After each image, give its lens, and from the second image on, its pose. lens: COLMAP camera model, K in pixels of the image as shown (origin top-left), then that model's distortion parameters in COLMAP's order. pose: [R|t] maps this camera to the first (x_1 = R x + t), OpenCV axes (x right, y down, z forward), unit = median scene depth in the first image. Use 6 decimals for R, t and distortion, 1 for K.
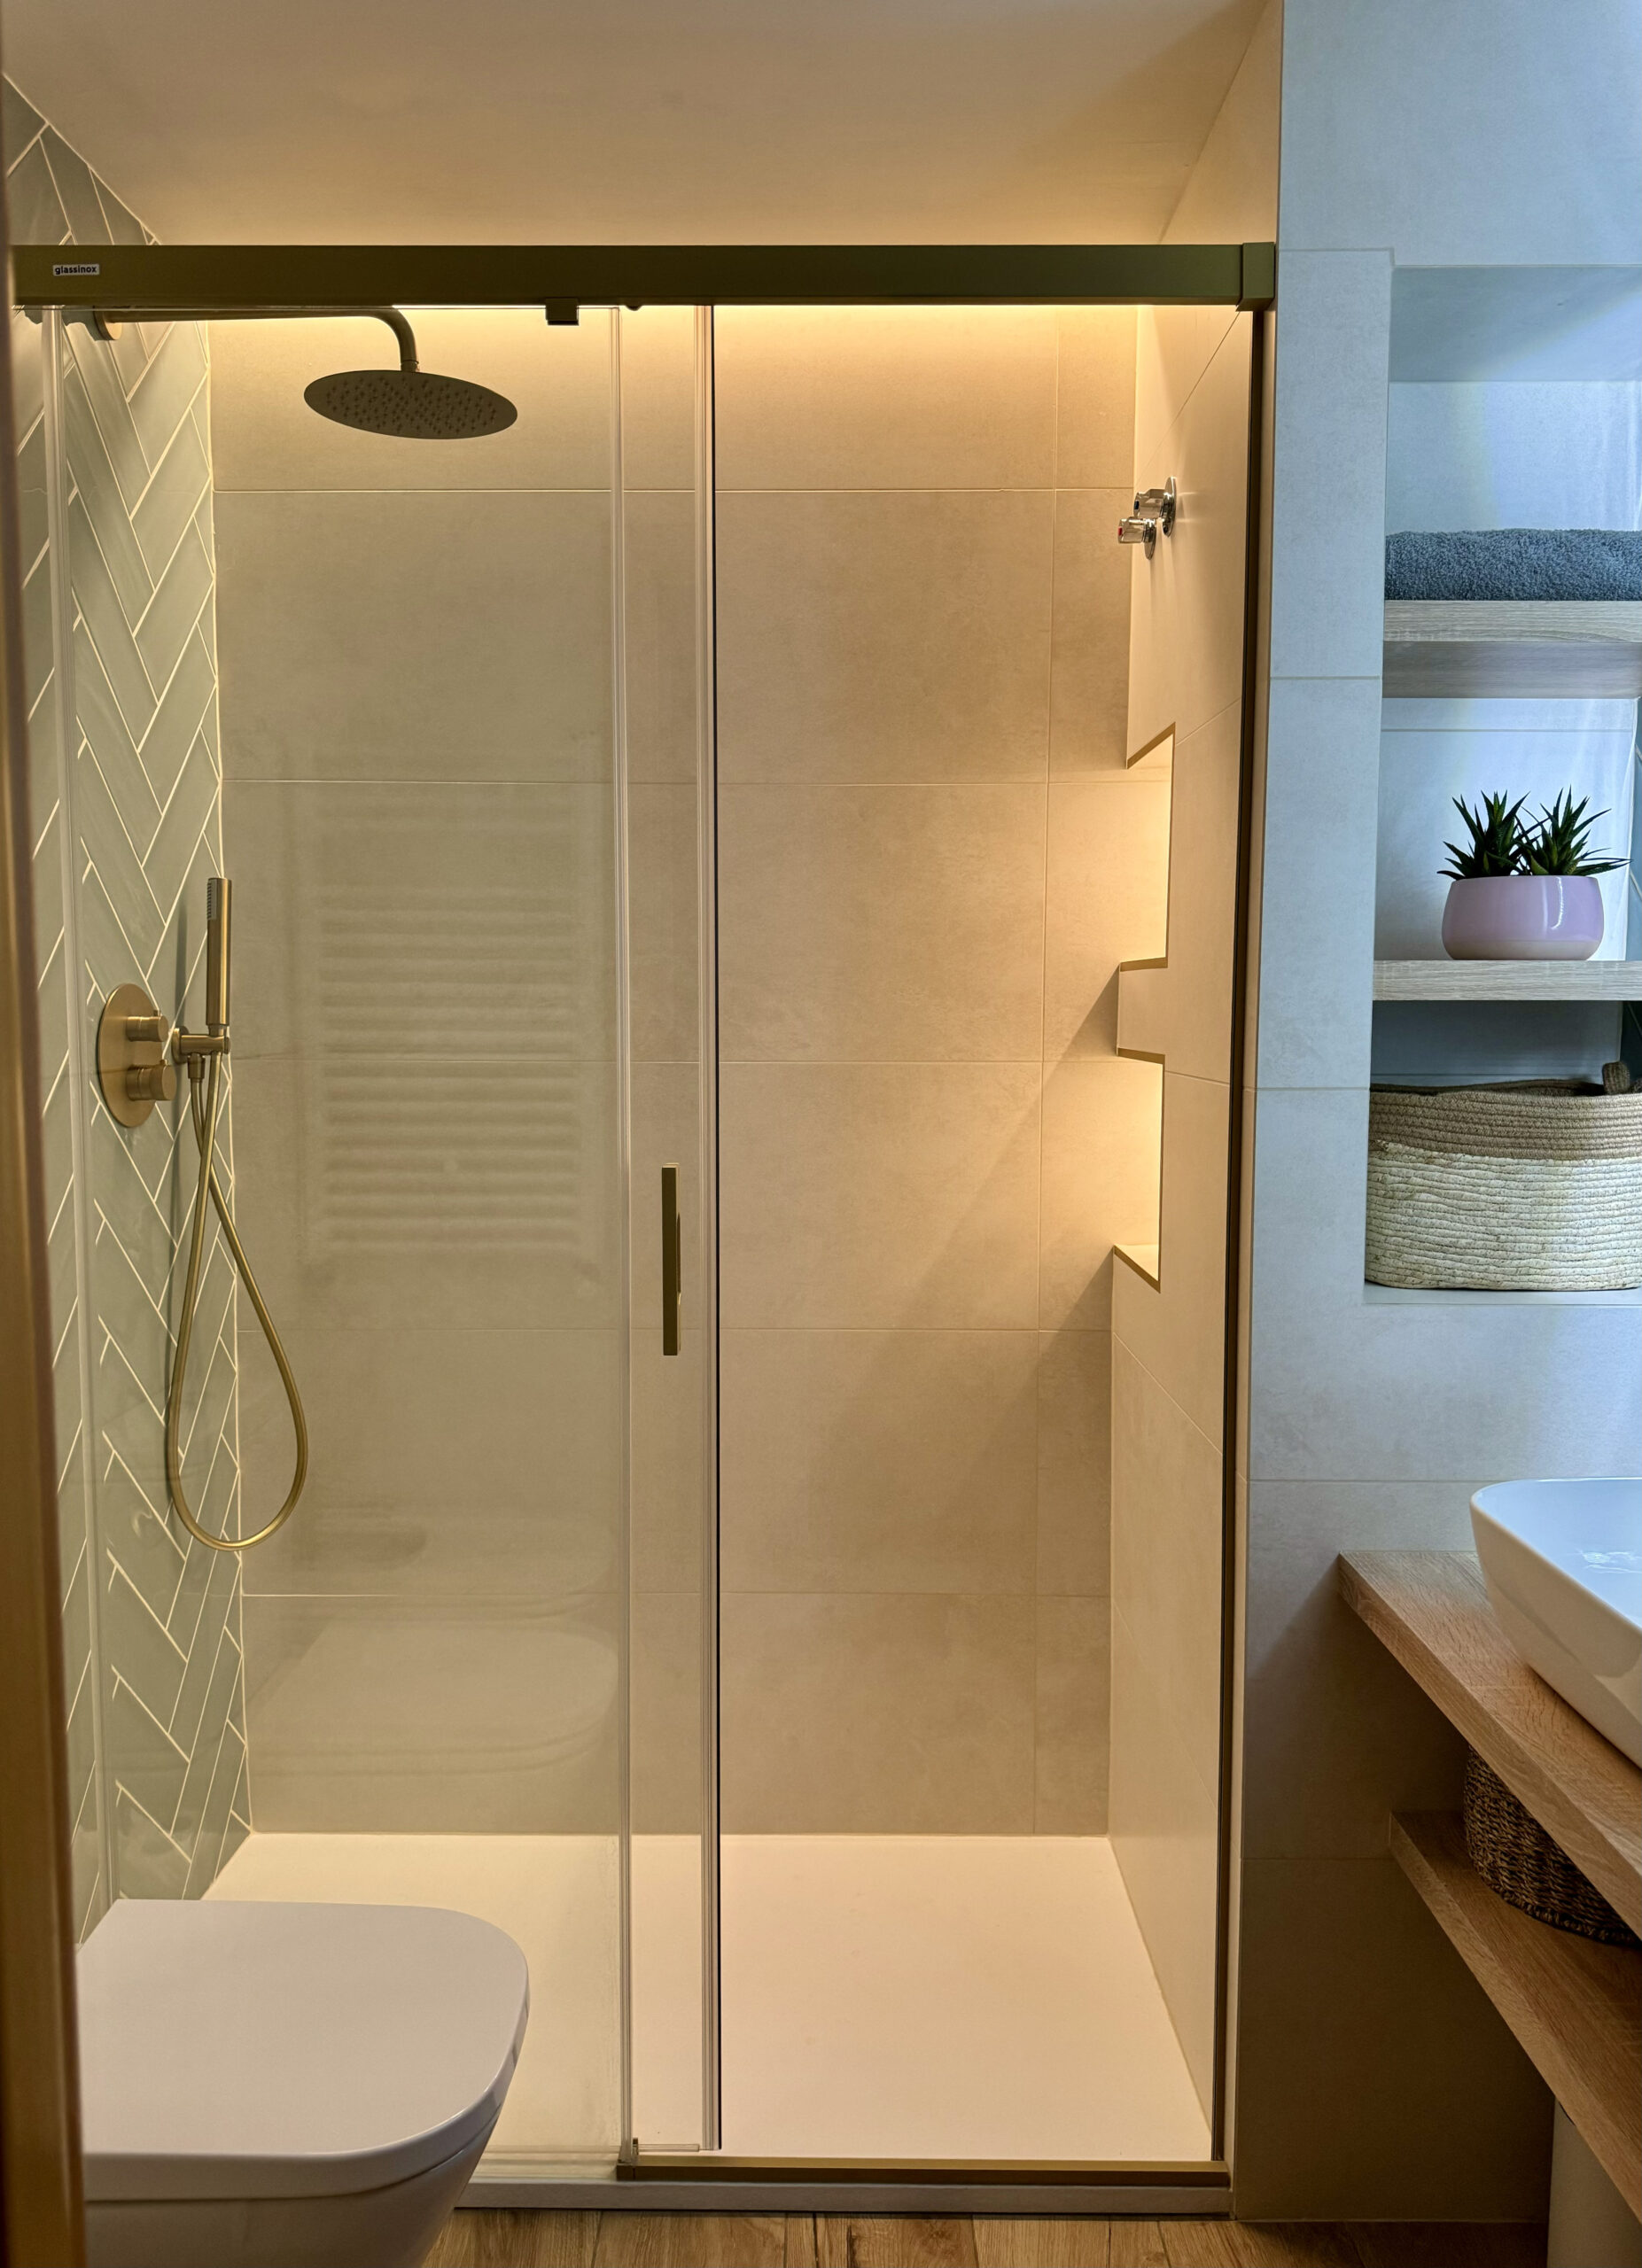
lens RADIAL K [[1595.1, 0, 801.9], [0, 1595.1, 1140.0], [0, 0, 1]] dist [0.028419, -0.012344]
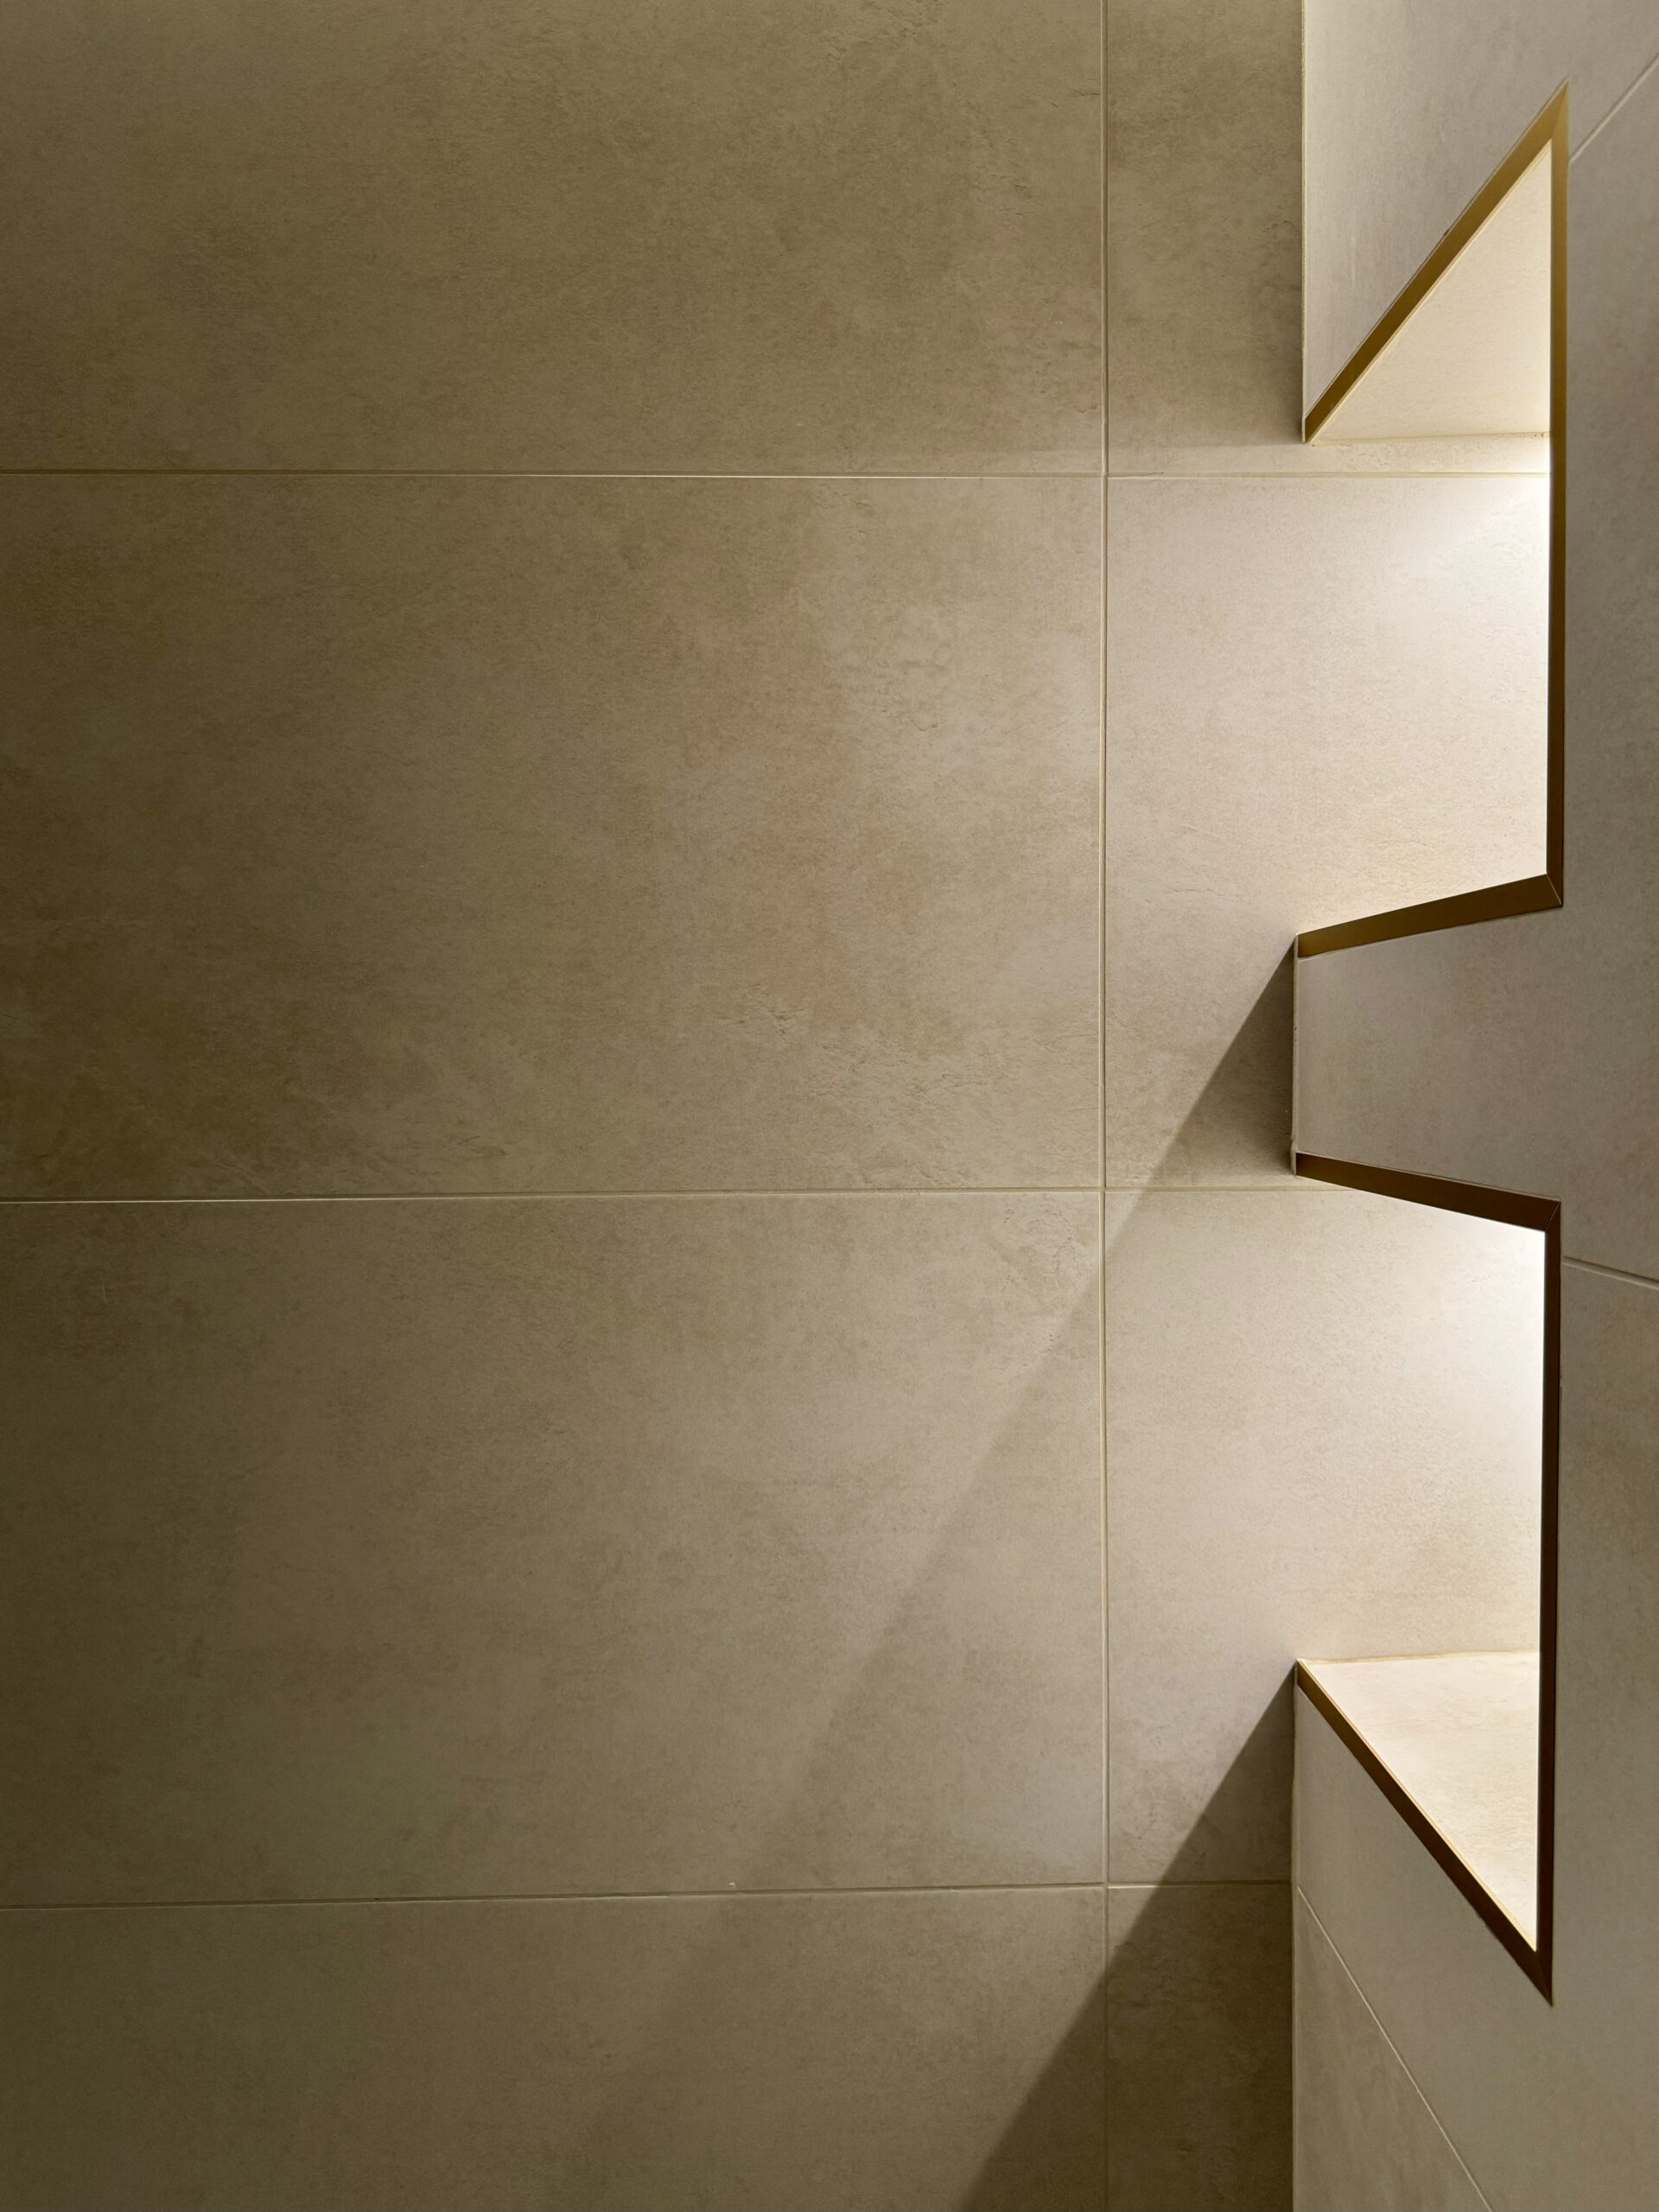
lens RADIAL K [[1522.8, 0, 836.1], [0, 1522.8, 1085.9], [0, 0, 1]] dist [0.027438, -0.022103]
pose [[0.999483, -0.008670, 0.030961, 0.074443], [0.010815, 0.997501, -0.069824, -0.049165], [-0.030278, 0.070123, 0.997079, 0.630509]]
